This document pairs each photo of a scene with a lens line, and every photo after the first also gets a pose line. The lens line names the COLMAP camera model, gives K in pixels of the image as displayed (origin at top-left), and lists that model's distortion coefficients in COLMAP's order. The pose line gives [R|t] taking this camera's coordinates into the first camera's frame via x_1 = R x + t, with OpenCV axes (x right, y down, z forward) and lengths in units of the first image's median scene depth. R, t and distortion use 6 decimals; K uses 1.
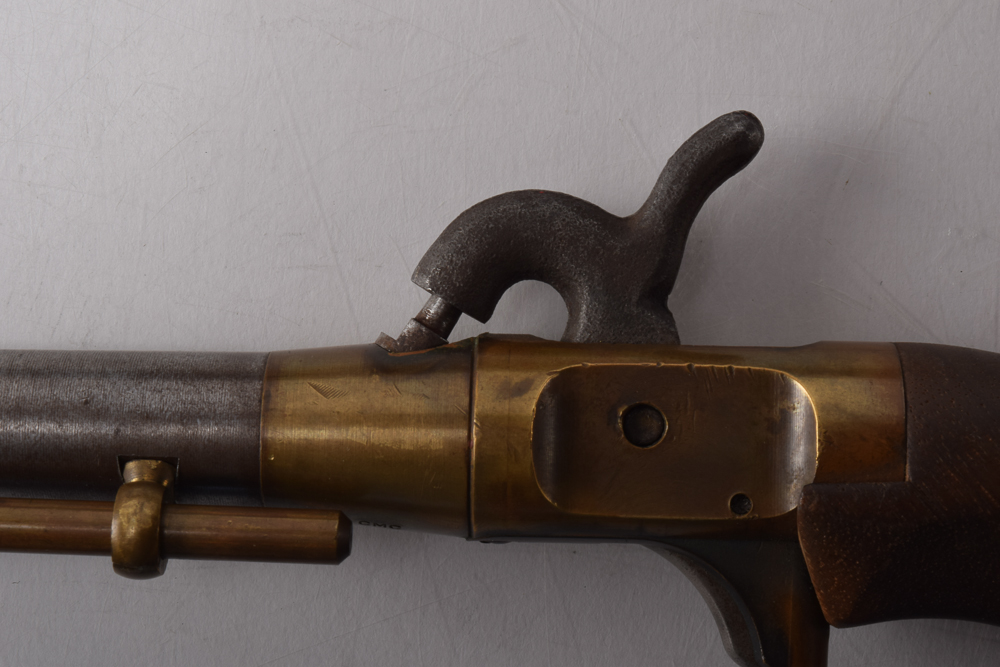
lens RADIAL K [[2299.7, 0, 492.5], [0, 2299.7, 329.8], [0, 0, 1]] dist [0.084926, 0.000000]
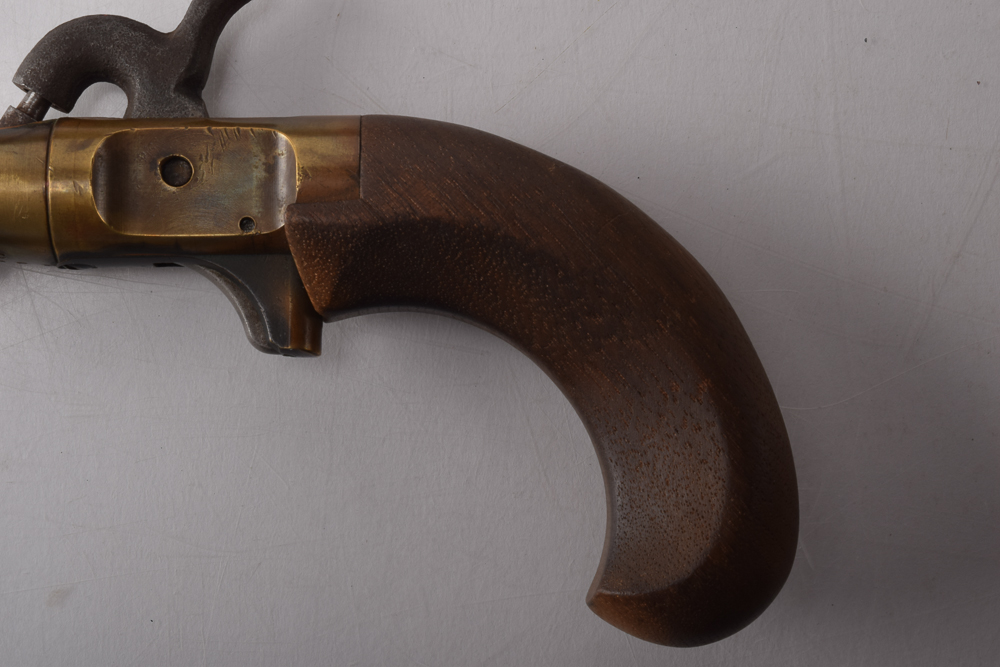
lens RADIAL K [[2071.6, 0, 508.6], [0, 2071.6, 334.6], [0, 0, 1]] dist [0.068853, 0.000000]
pose [[0.997904, -0.032583, 0.055918, 0.189642], [0.036780, 0.996449, -0.075736, 0.238420], [-0.053251, 0.077634, 0.995559, -0.248001]]
